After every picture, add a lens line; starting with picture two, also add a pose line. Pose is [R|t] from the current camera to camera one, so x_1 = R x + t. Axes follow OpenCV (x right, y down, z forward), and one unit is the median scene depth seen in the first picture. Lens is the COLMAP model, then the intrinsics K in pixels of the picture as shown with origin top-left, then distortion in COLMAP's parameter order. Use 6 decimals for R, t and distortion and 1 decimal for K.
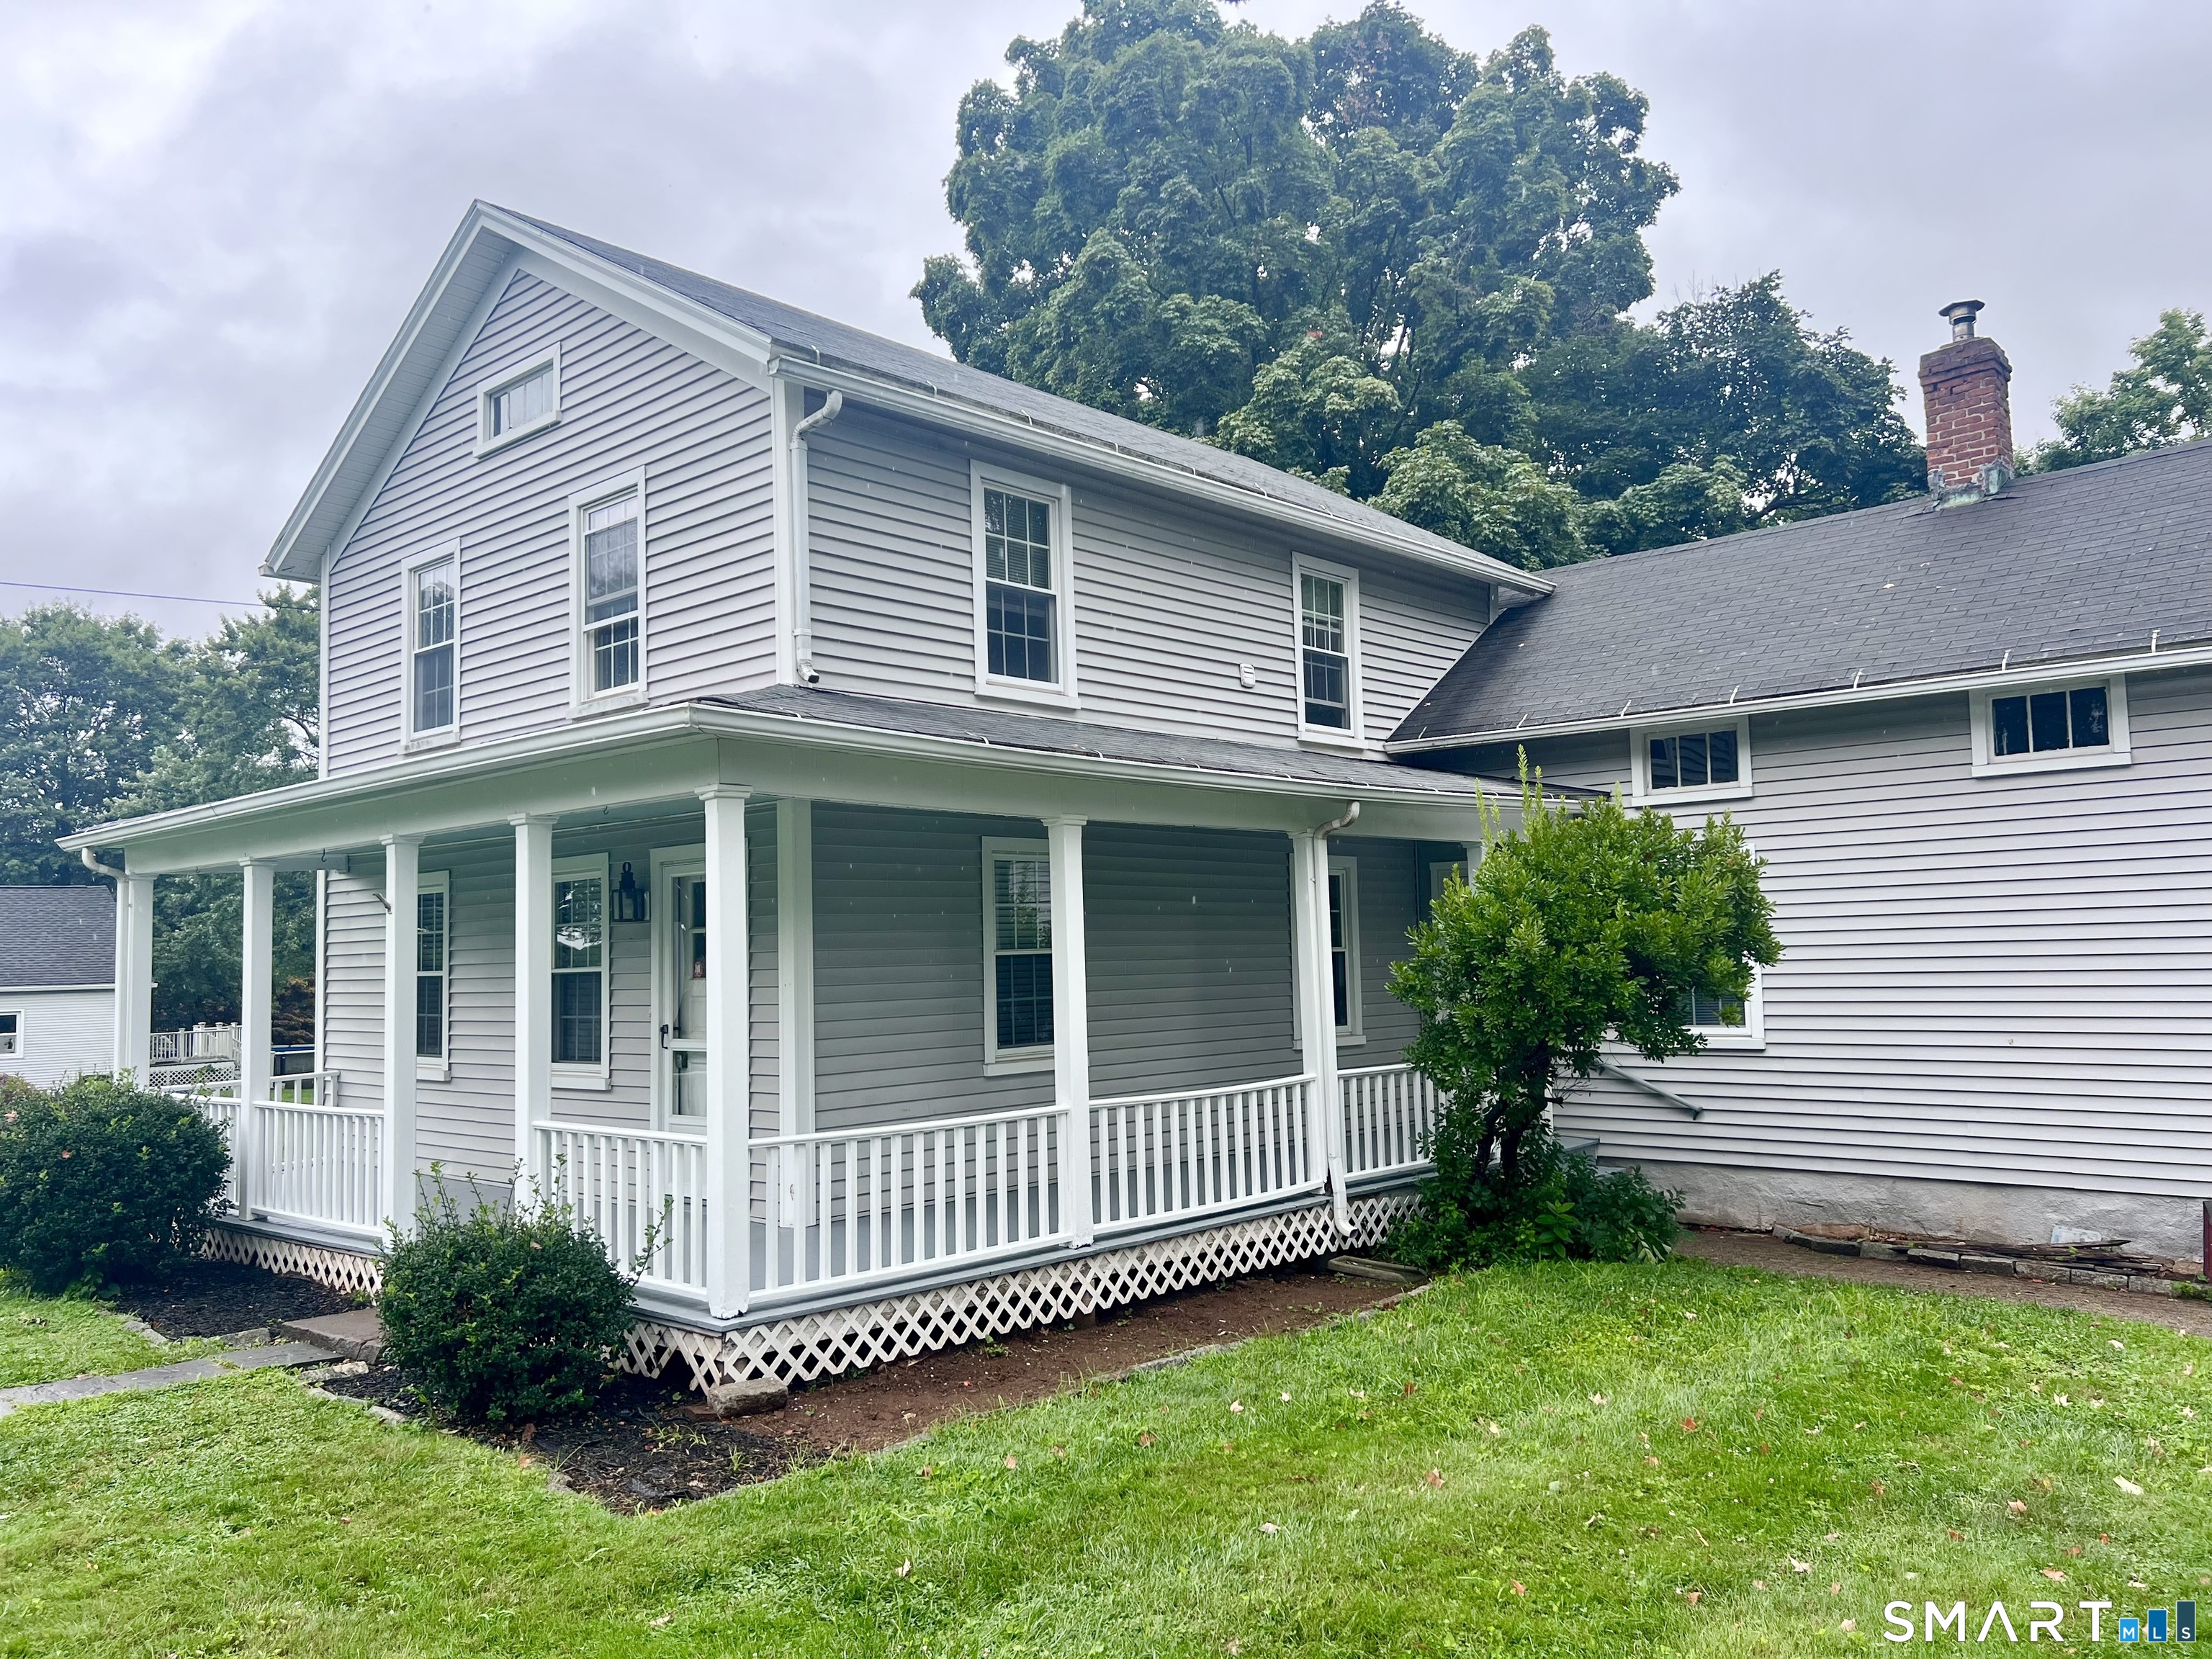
lens RADIAL K [[1692.8, 0, 1106.0], [0, 1692.8, 829.5], [0, 0, 1]] dist [-0.004182, -0.003216]
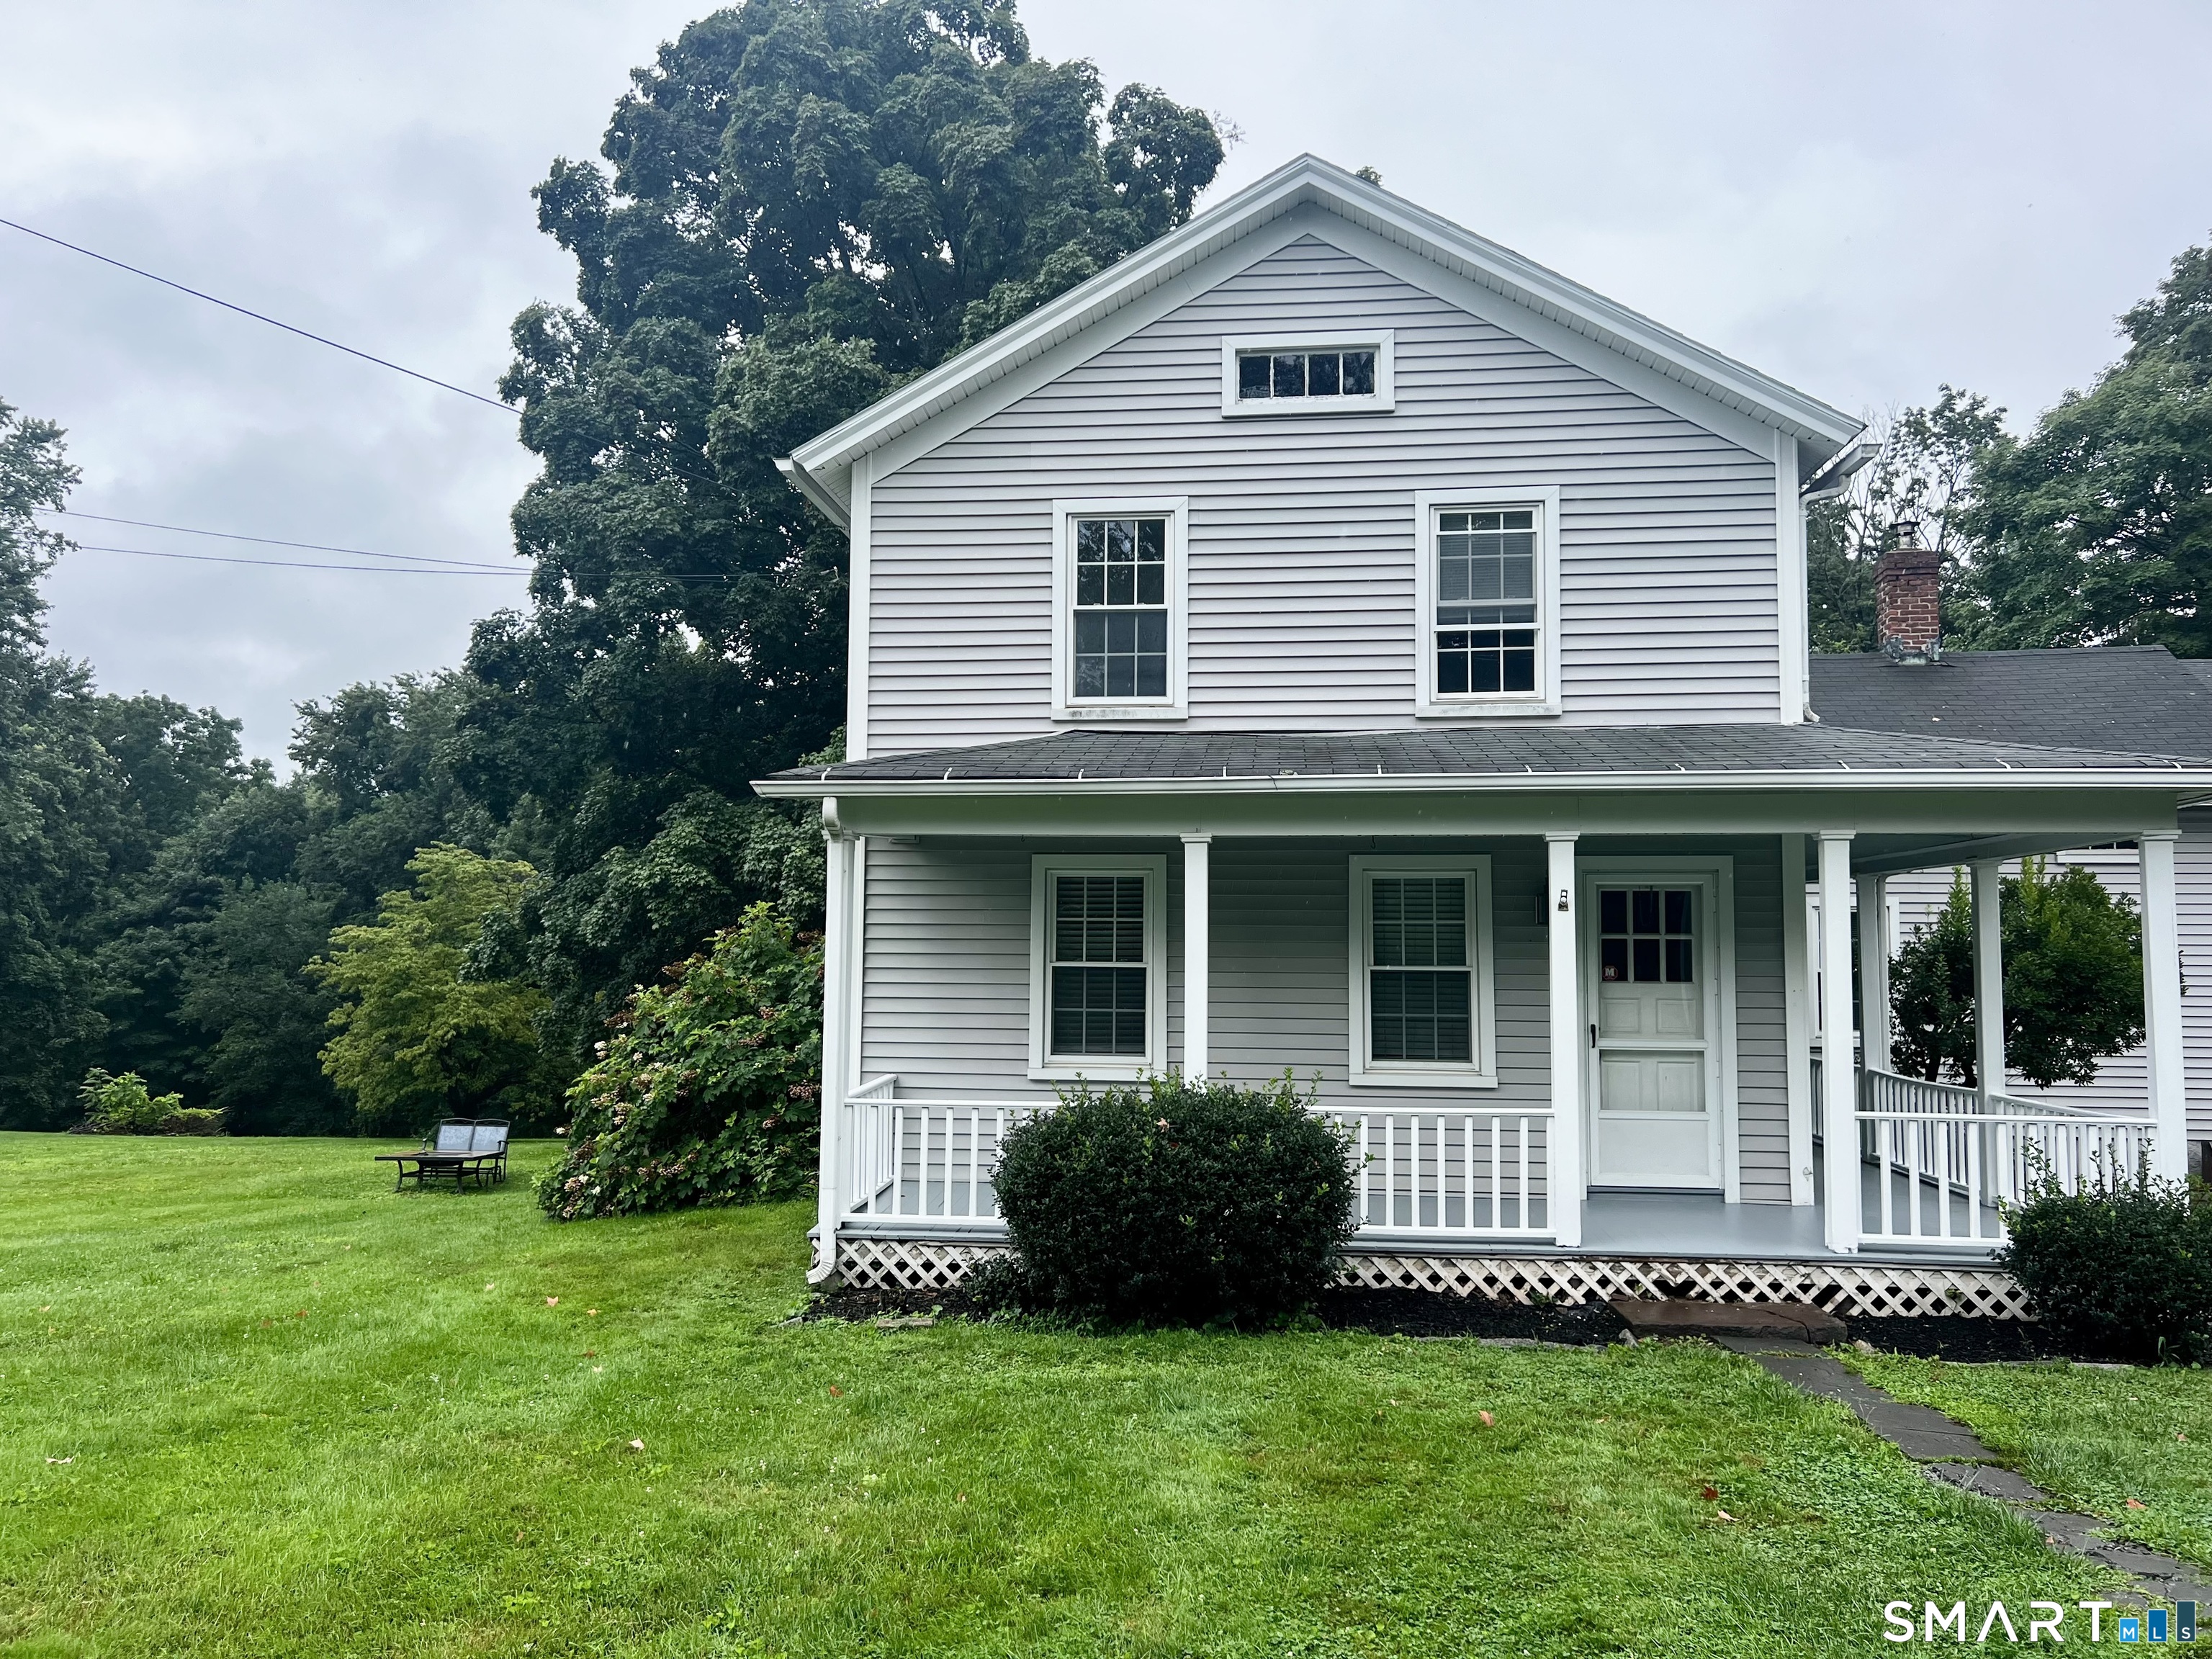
lens RADIAL K [[1804.3, 0, 1106.0], [0, 1804.3, 829.5], [0, 0, 1]] dist [-0.003229, -0.000866]
pose [[0.823454, 0.085269, 0.560938, -1.058000], [-0.075849, 0.996312, -0.040105, 0.057861], [-0.562290, -0.009522, 0.826886, 0.227658]]
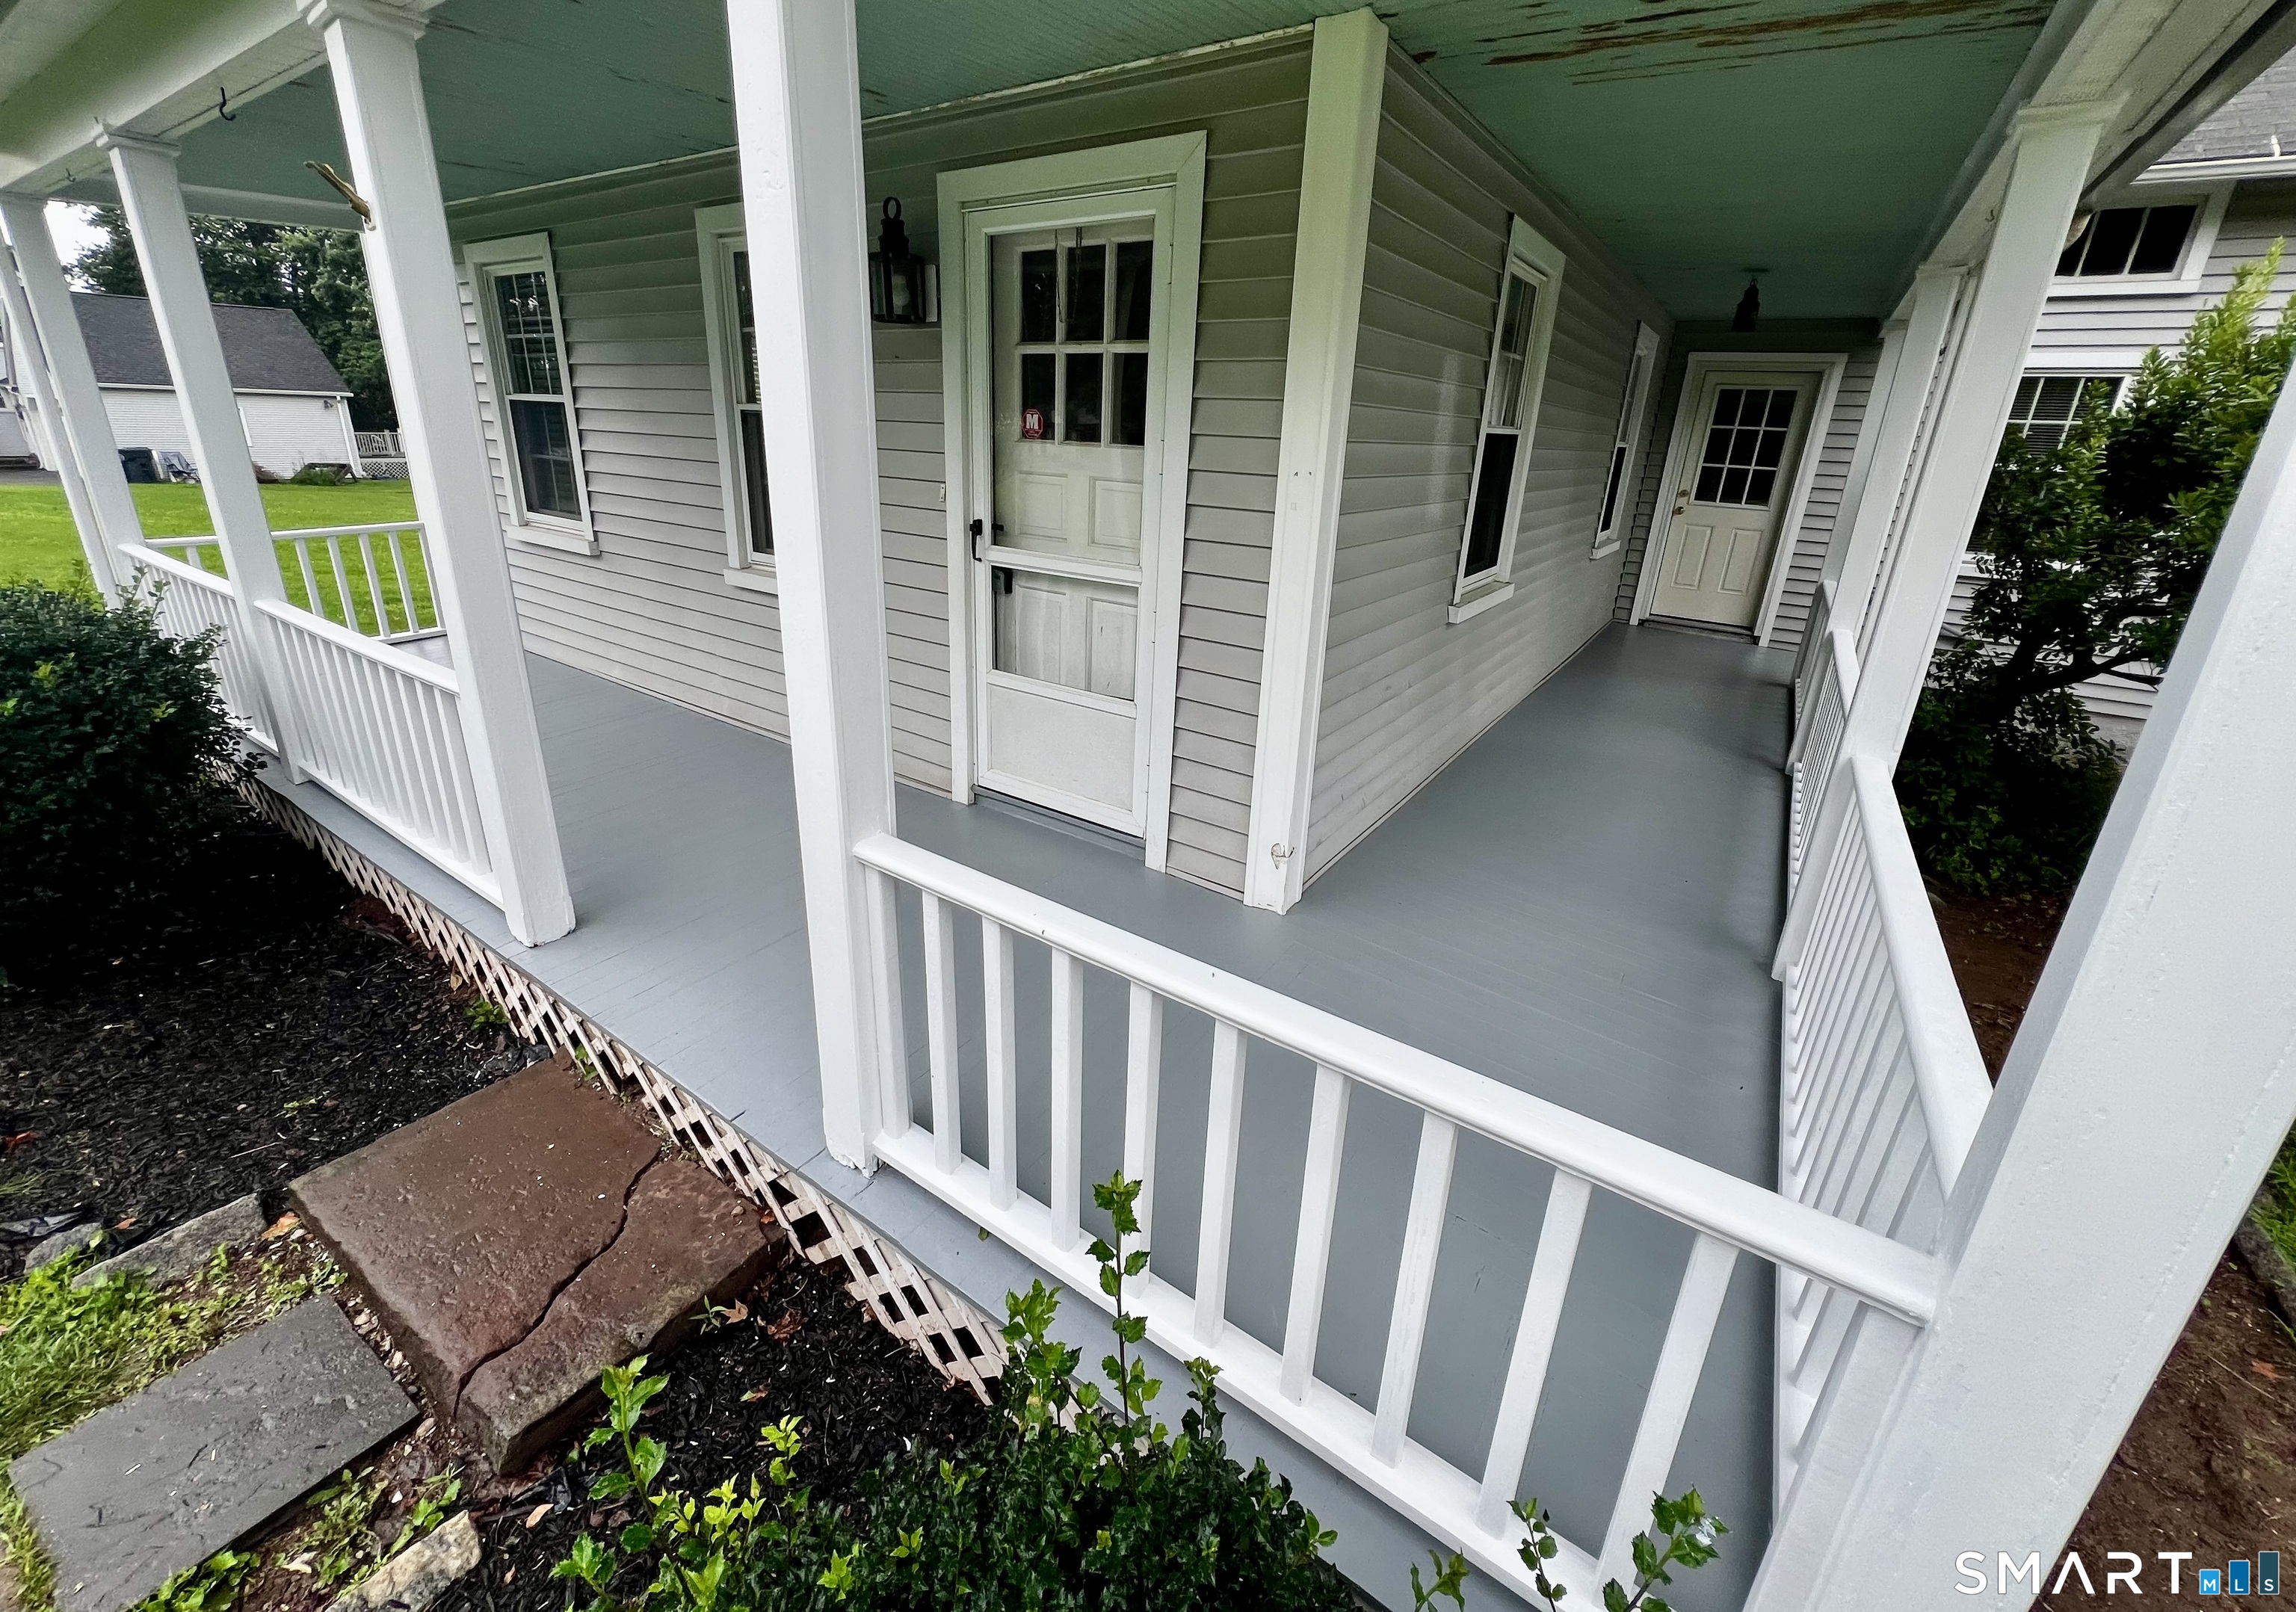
lens RADIAL K [[933.0, 0, 1148.0], [0, 933.0, 806.0], [0, 0, 1]] dist [0.001832, 0.000191]
pose [[0.988469, 0.013474, 0.150825, -0.230255], [-0.078962, 0.895758, 0.437473, 0.053207], [-0.129208, -0.444338, 0.886492, 0.610011]]
